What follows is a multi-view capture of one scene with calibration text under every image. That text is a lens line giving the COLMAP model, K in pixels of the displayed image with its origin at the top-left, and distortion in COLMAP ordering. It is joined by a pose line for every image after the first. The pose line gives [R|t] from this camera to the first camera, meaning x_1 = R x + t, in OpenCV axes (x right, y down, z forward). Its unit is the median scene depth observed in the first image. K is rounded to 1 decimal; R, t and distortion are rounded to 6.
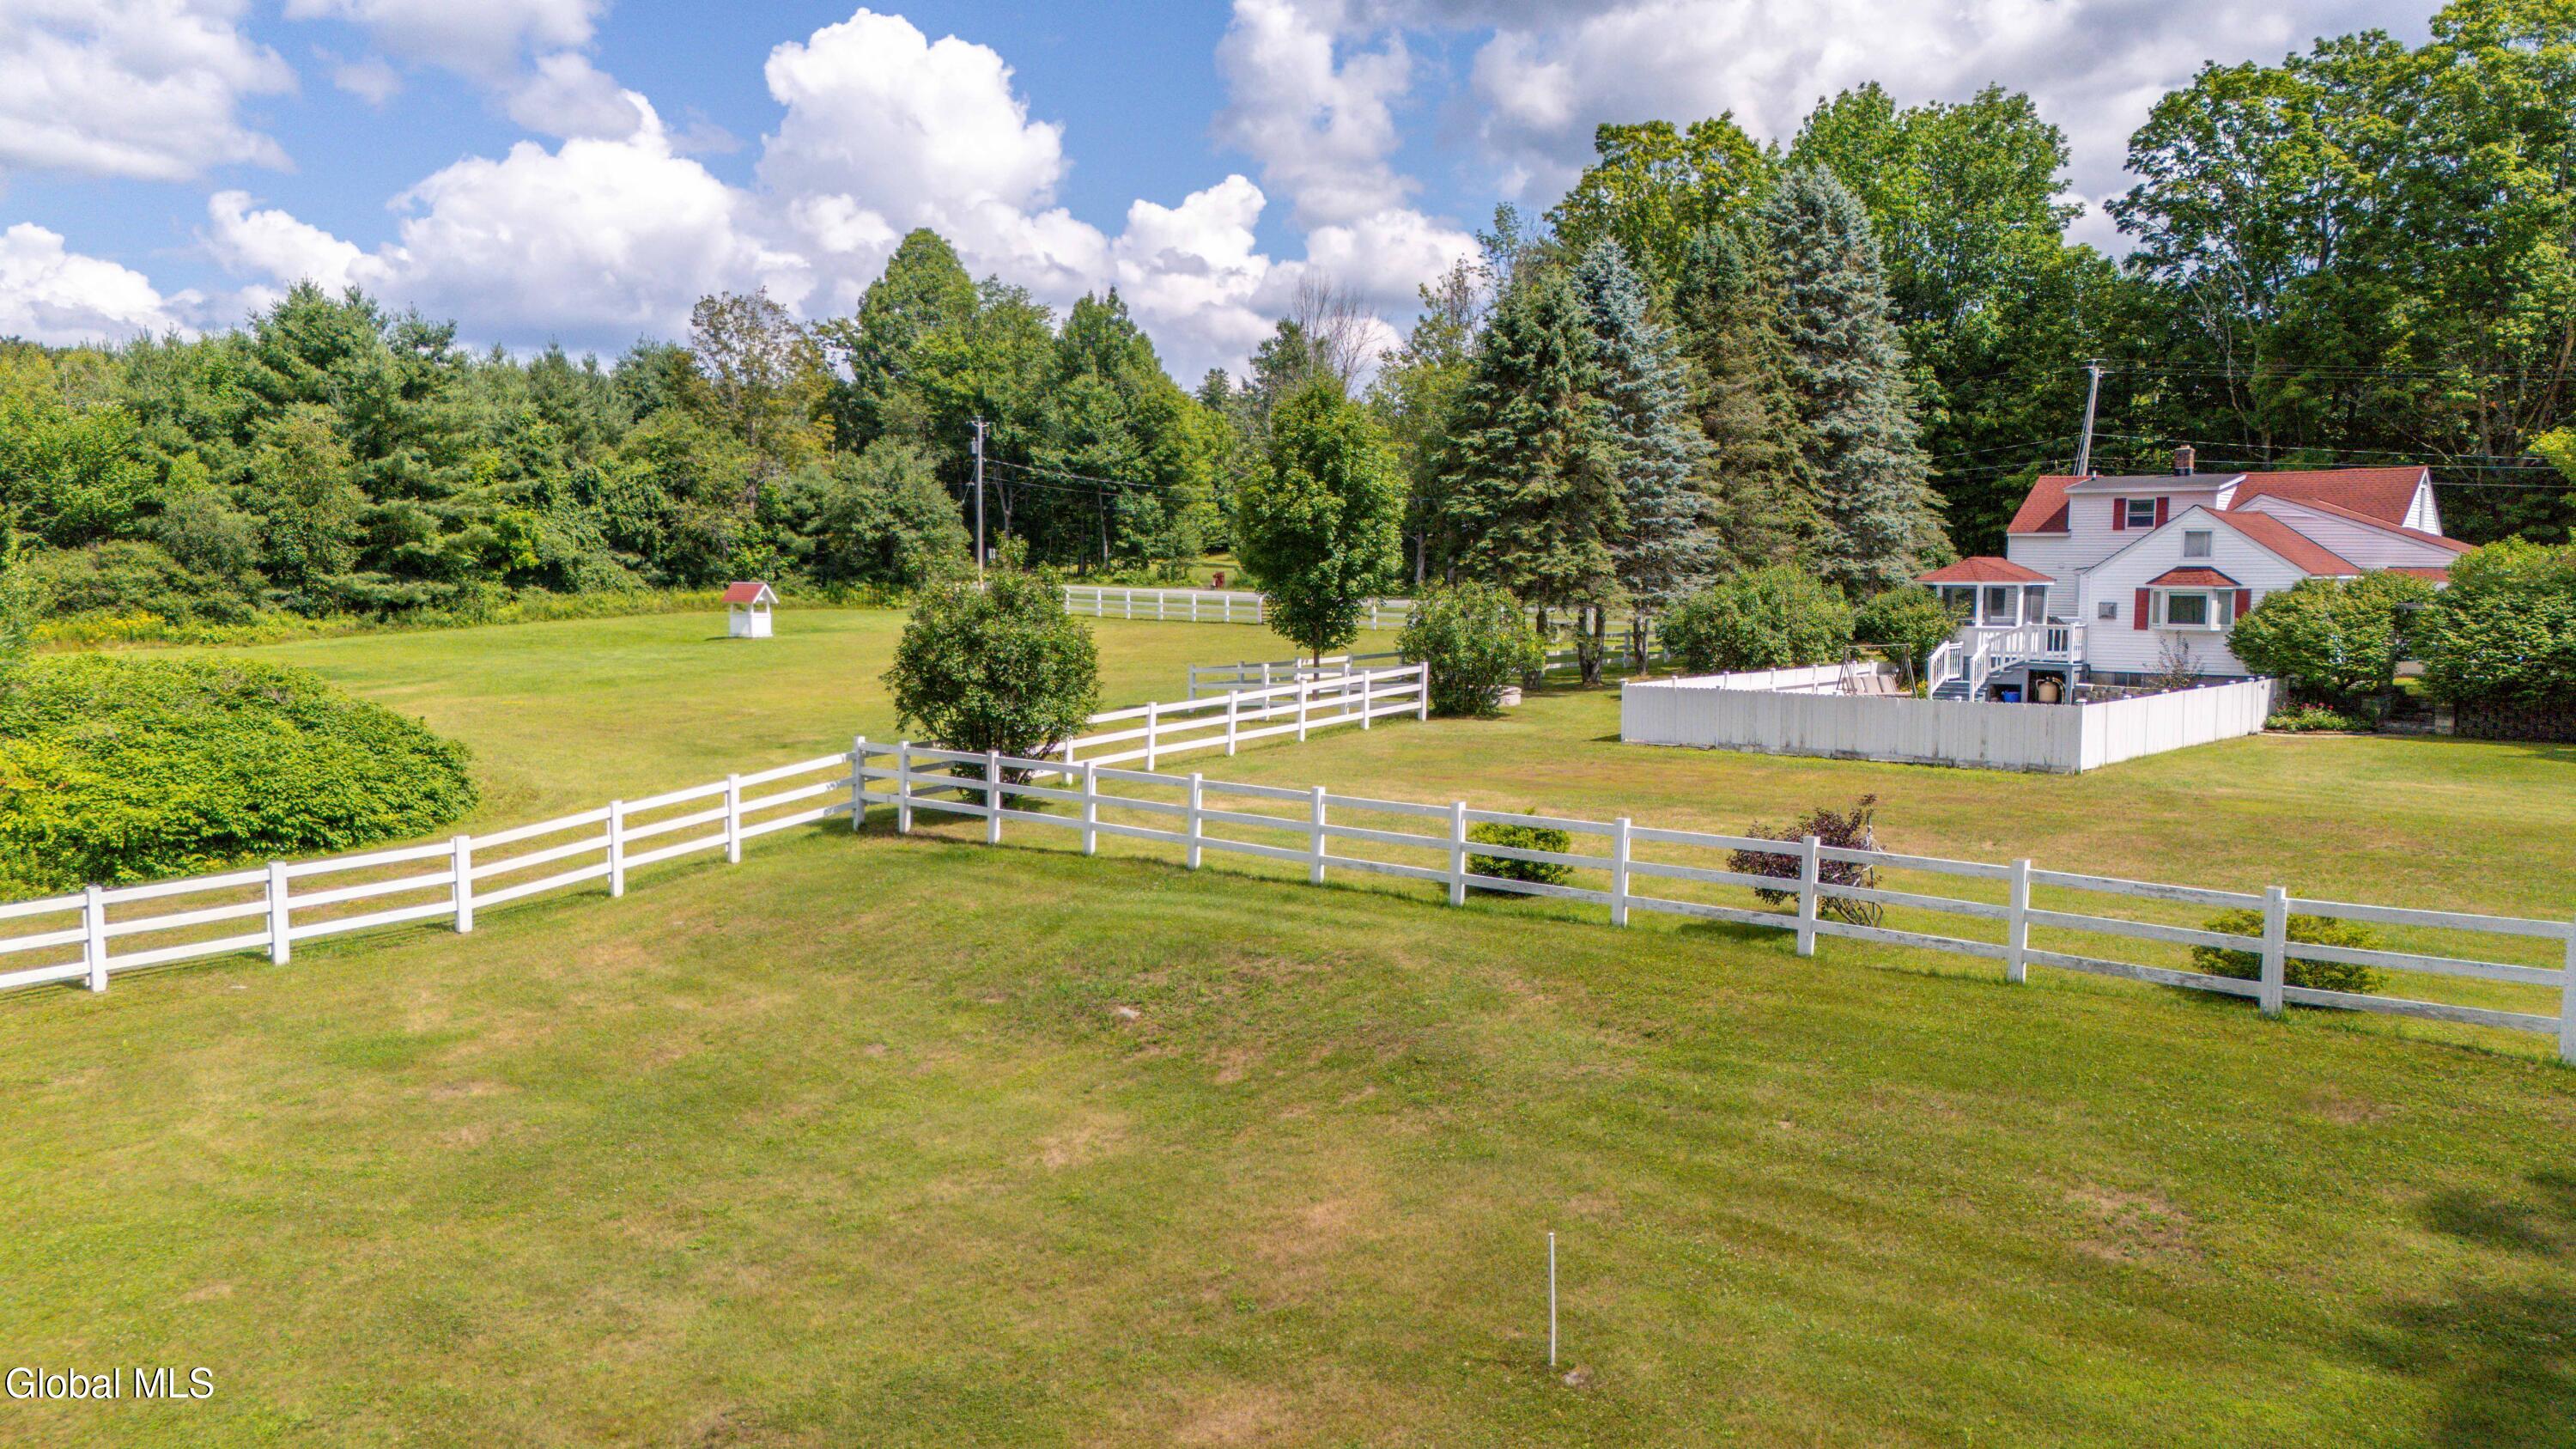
lens RADIAL K [[1900.6, 0, 1288.0], [0, 1900.6, 724.5], [0, 0, 1]] dist [0.034730, -0.003464]
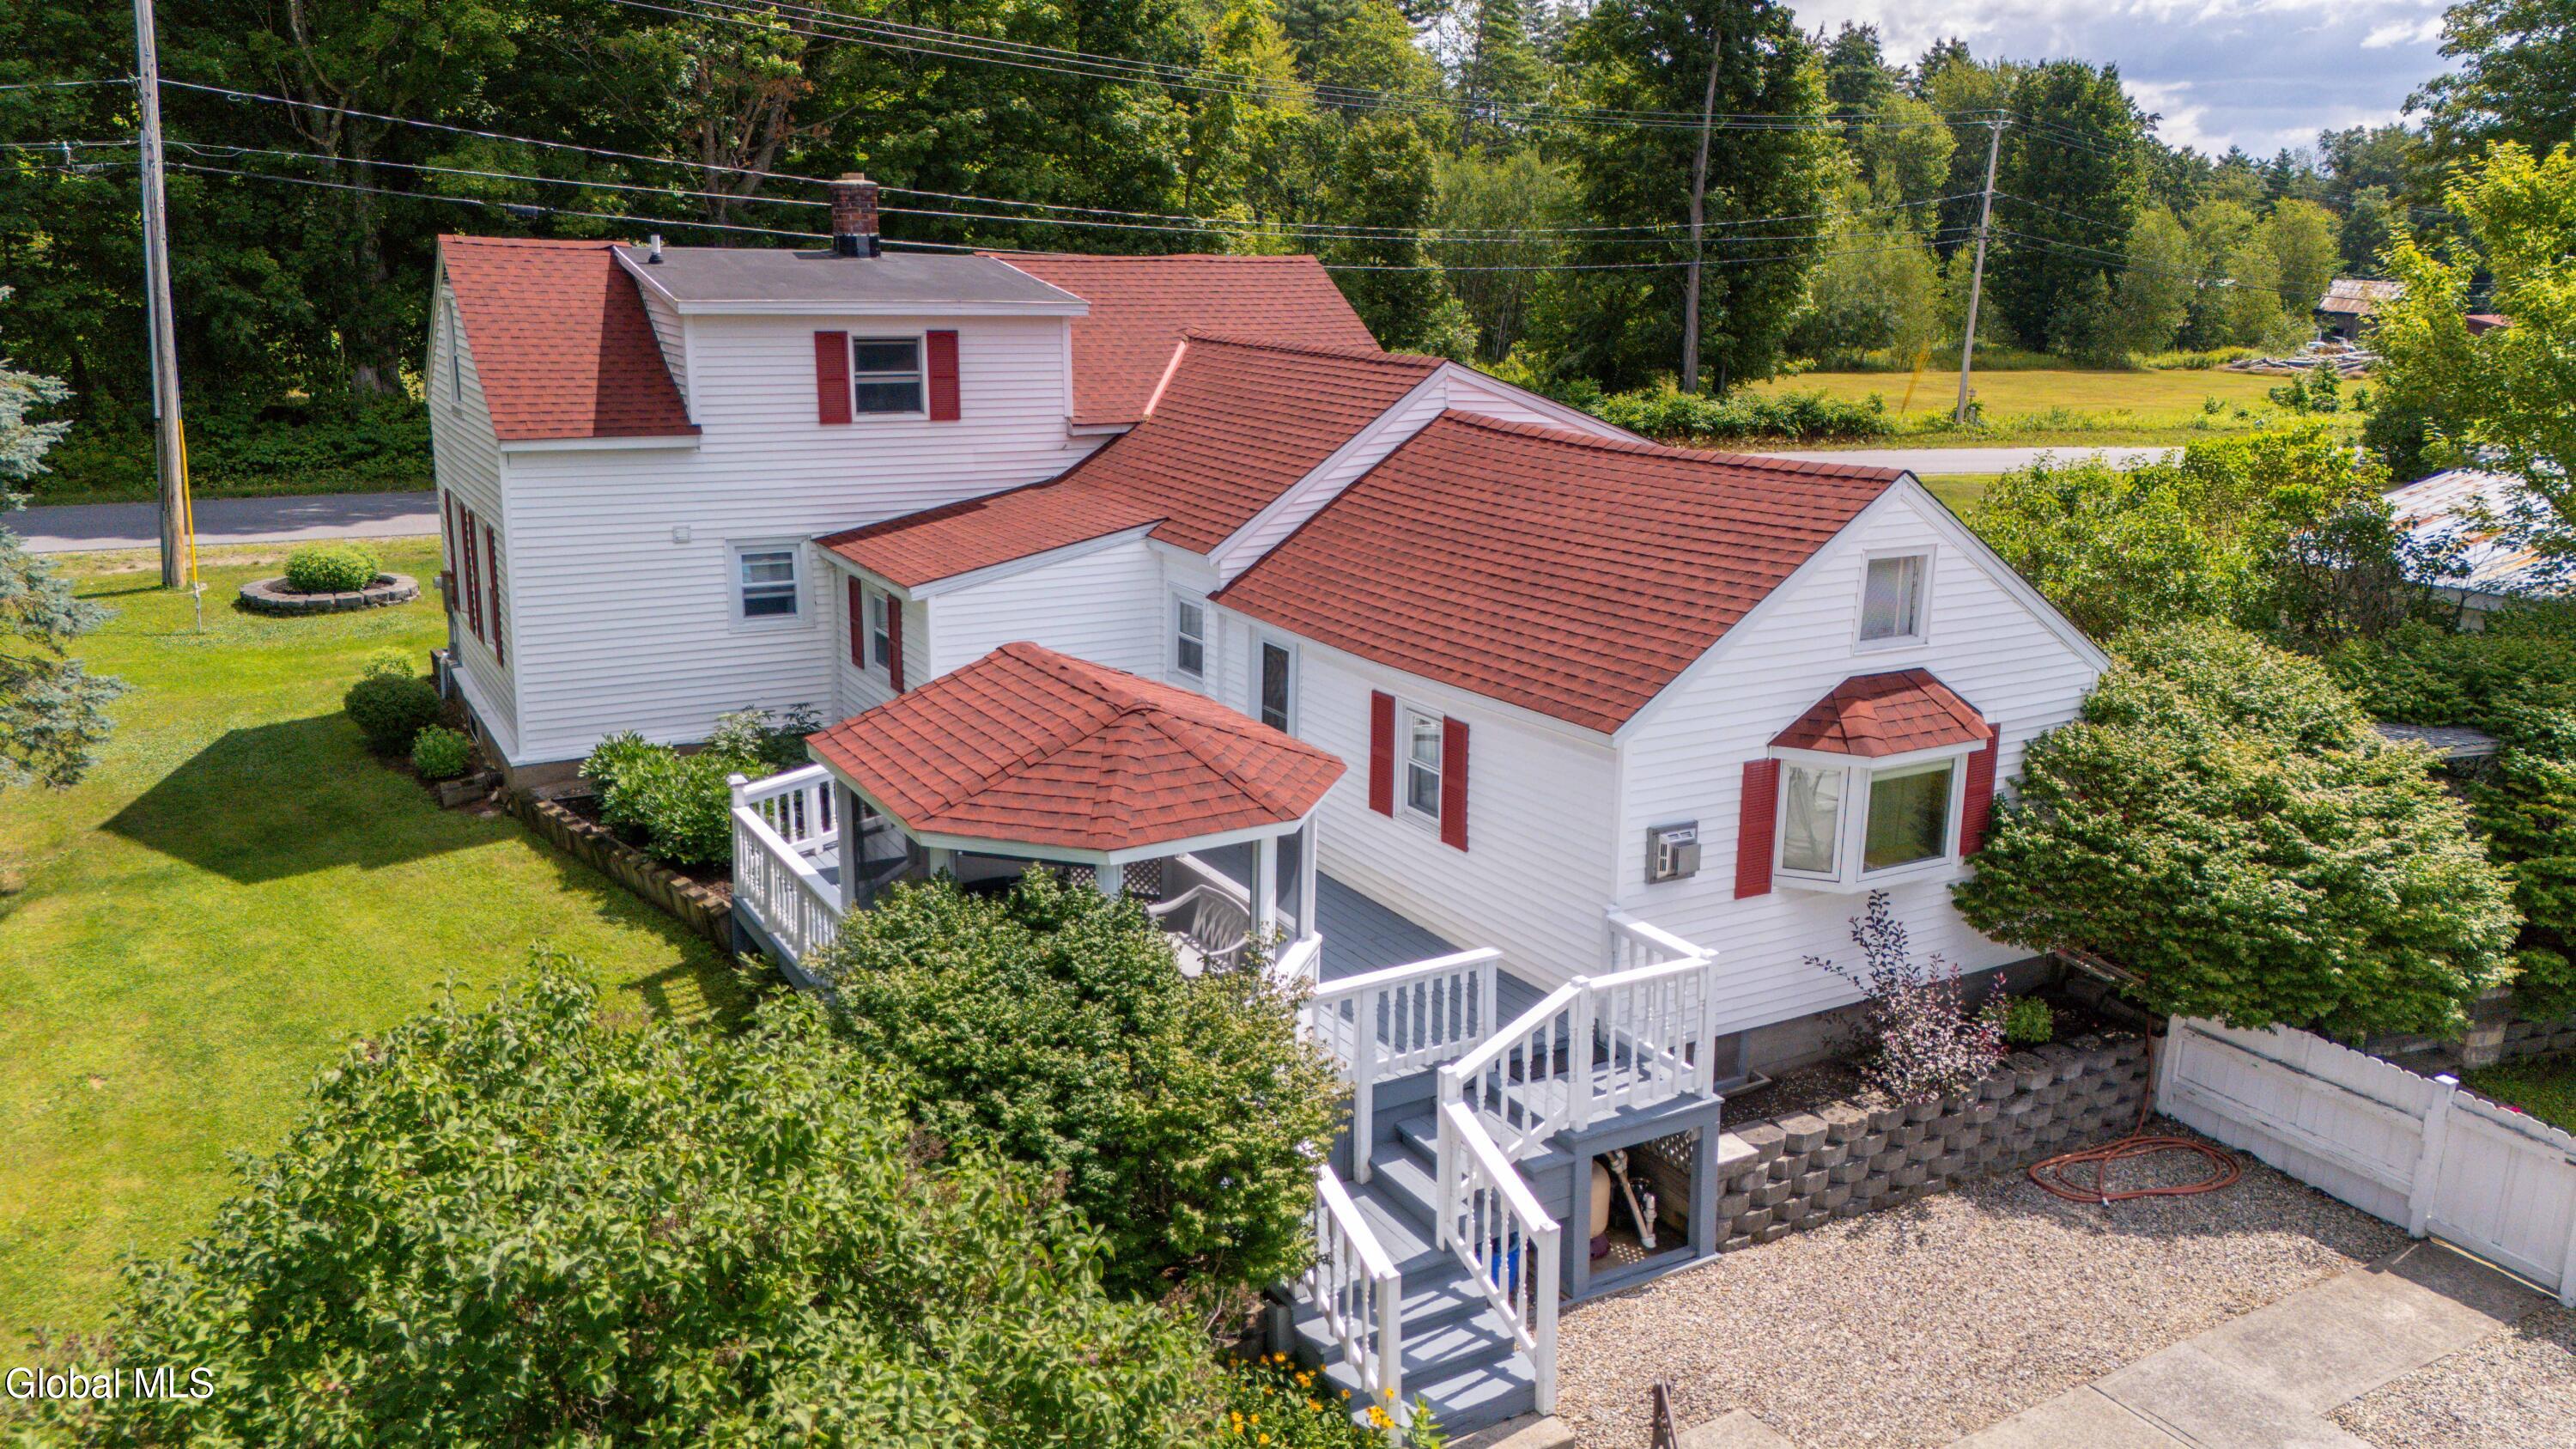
lens RADIAL K [[1900.6, 0, 1288.0], [0, 1900.6, 724.5], [0, 0, 1]] dist [0.034730, -0.003464]
pose [[0.328317, -0.232882, 0.915409, 0.160338], [0.062736, 0.972367, 0.224872, -0.145787], [-0.942482, -0.016400, 0.333854, 0.970538]]
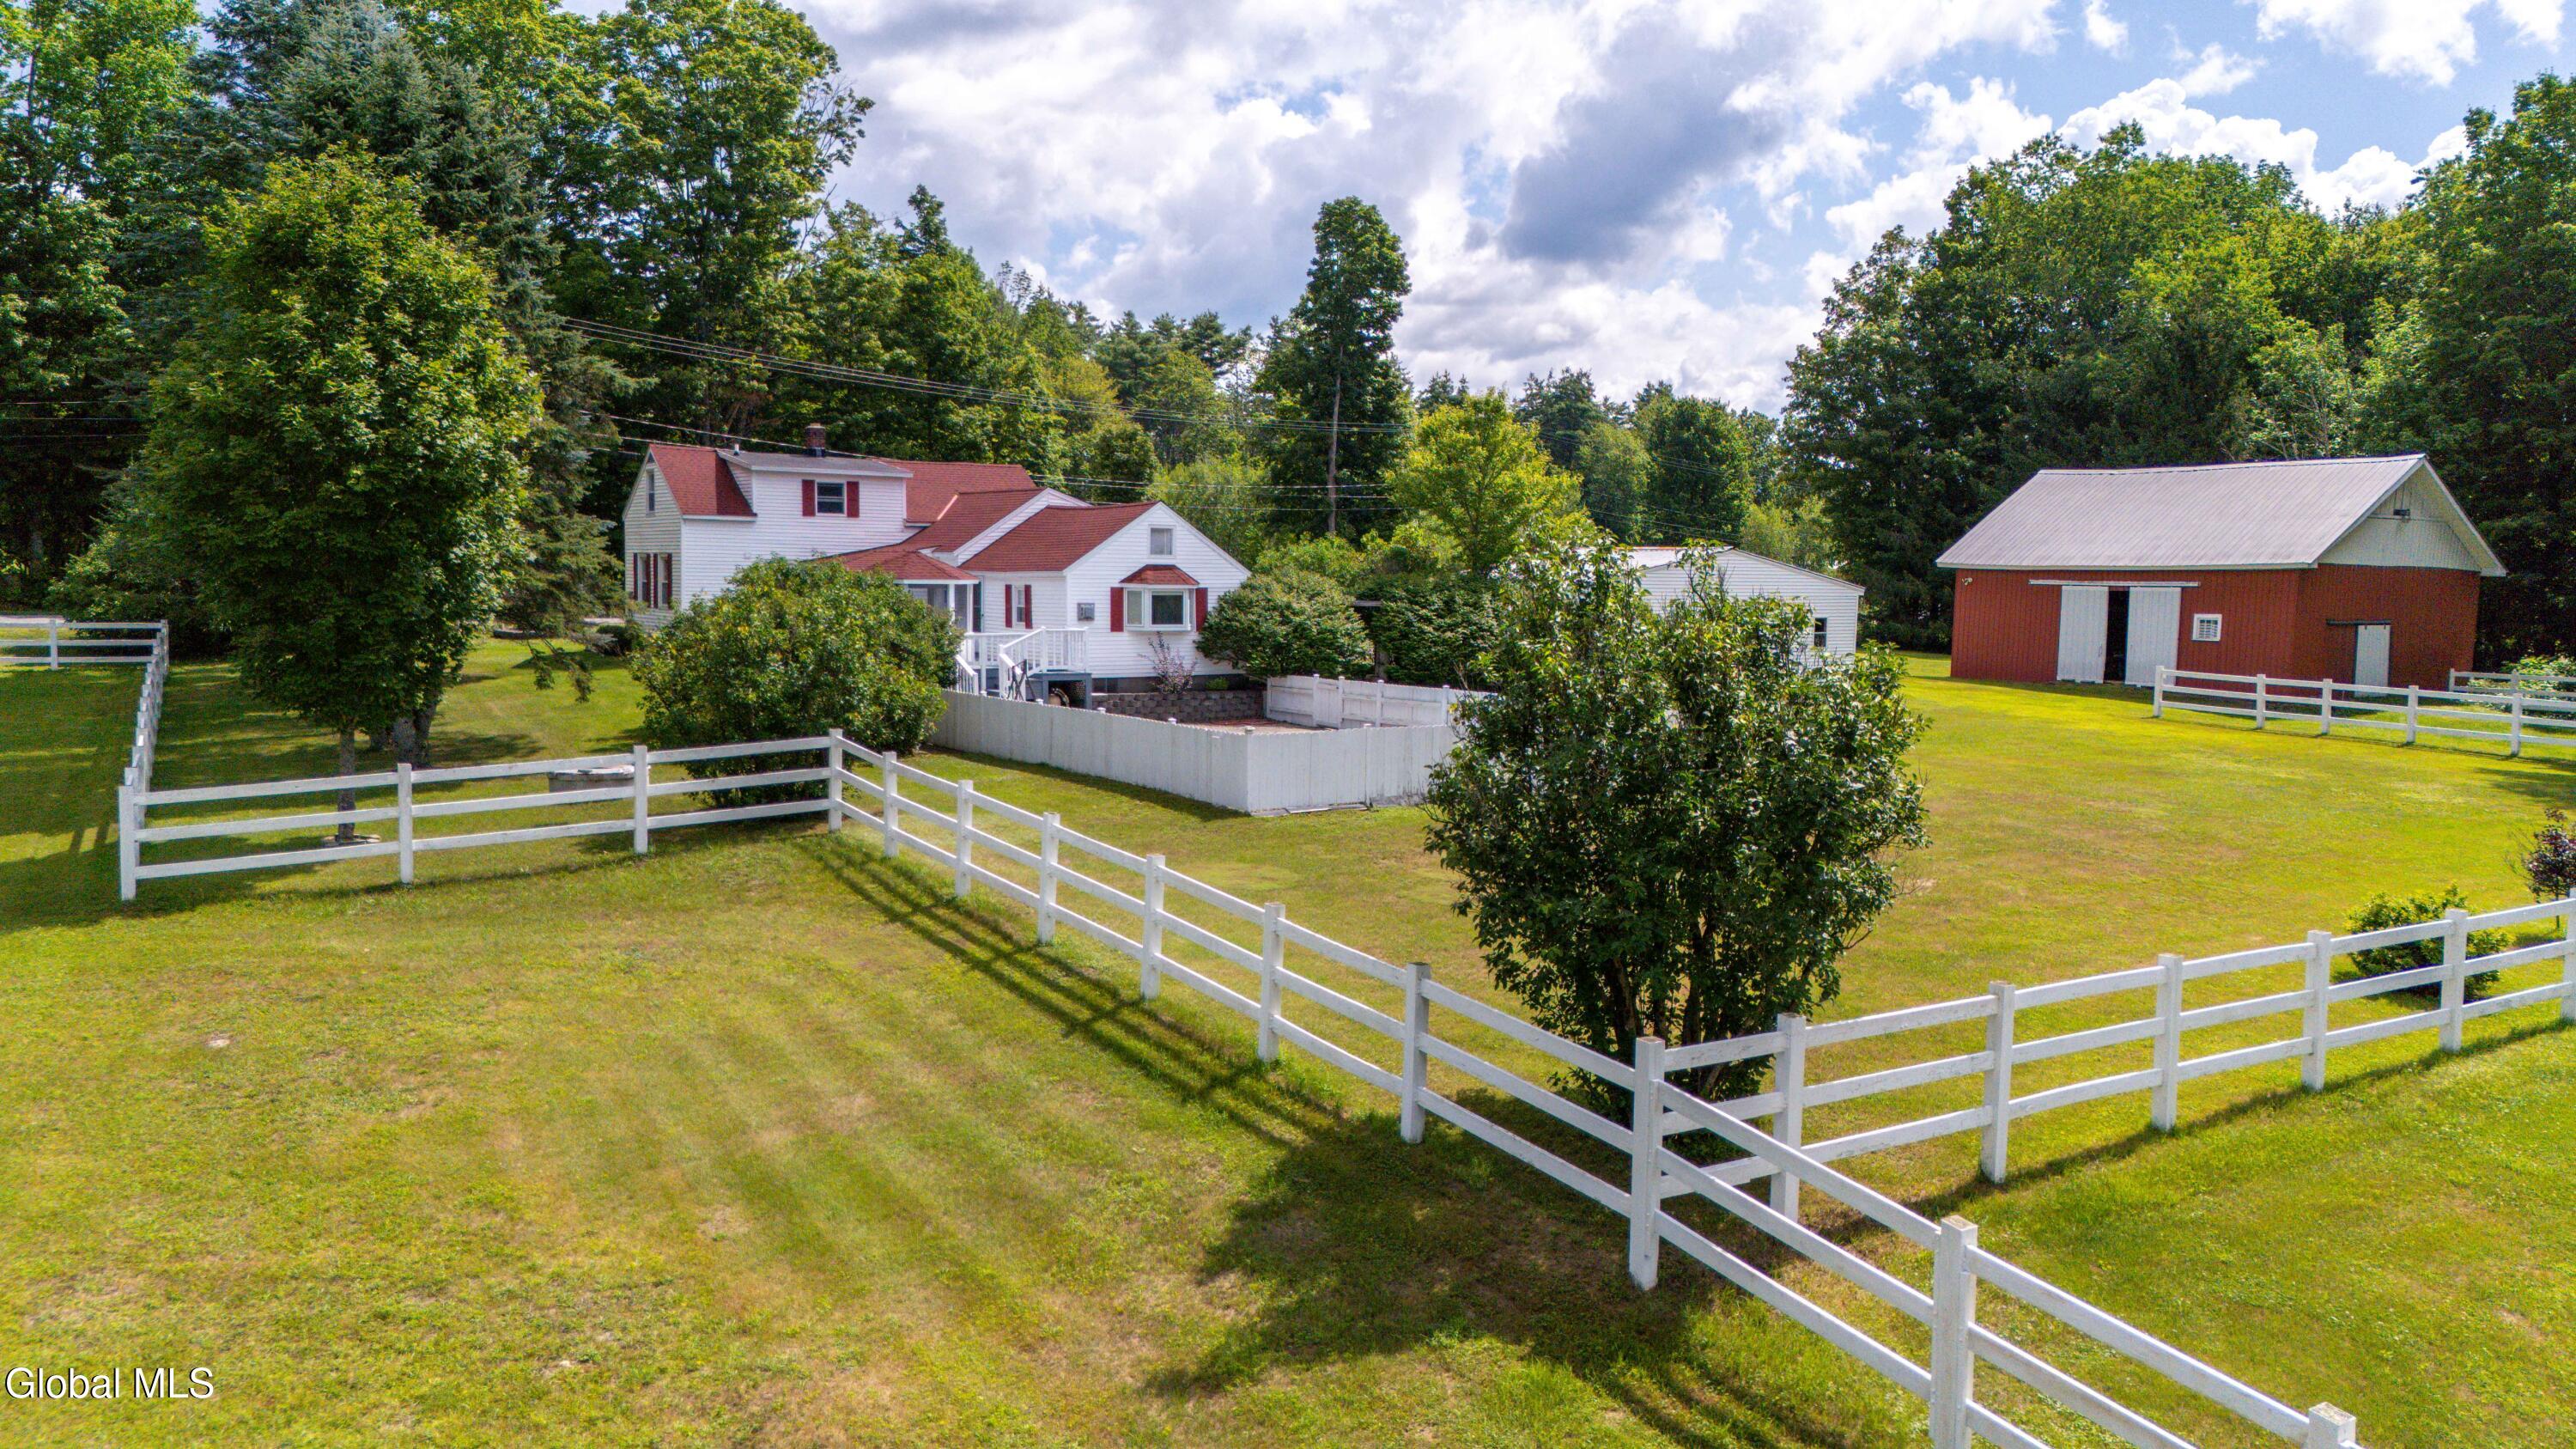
lens RADIAL K [[1878.2, 0, 1296.5], [0, 1878.2, 736.4], [0, 0, 1]] dist [0.101141, -0.121180]
pose [[0.261683, -0.088046, 0.961130, -0.412737], [0.068009, 0.995037, 0.072635, -0.059571], [-0.962755, 0.046358, 0.266372, 0.675986]]
